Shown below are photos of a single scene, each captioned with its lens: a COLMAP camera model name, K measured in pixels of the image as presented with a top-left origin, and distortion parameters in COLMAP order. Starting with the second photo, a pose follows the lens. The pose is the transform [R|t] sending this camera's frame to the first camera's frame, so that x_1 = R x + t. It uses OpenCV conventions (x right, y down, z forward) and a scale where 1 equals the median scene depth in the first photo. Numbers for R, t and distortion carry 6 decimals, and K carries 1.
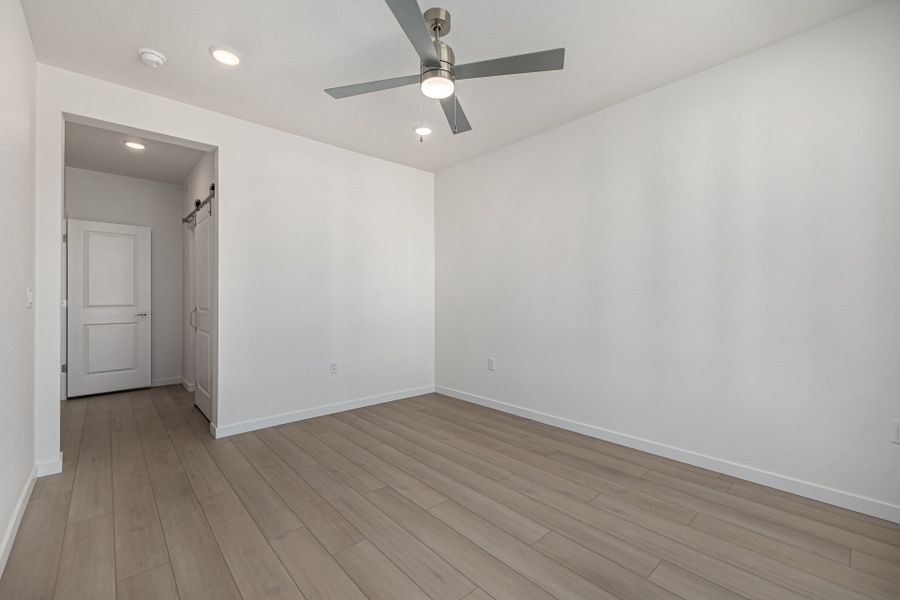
lens RADIAL K [[355.4, 0, 446.9], [0, 355.4, 298.9], [0, 0, 1]] dist [-0.001212, -0.000239]
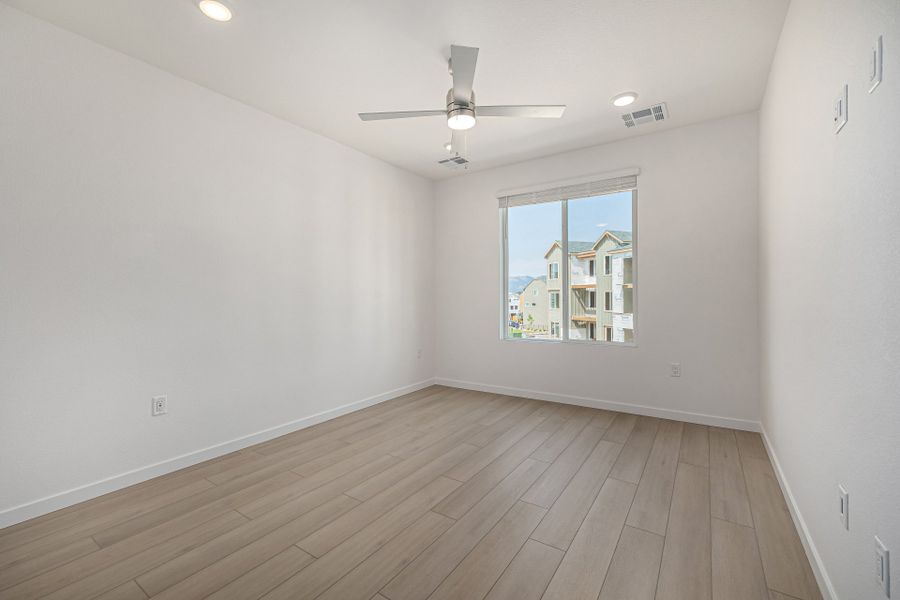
lens RADIAL K [[355.4, 0, 446.9], [0, 355.4, 298.9], [0, 0, 1]] dist [-0.001212, -0.000239]
pose [[-0.175069, -0.004014, 0.984548, -0.906790], [0.010586, 0.999926, 0.005959, -0.001954], [-0.984499, 0.011466, -0.175014, 0.967221]]
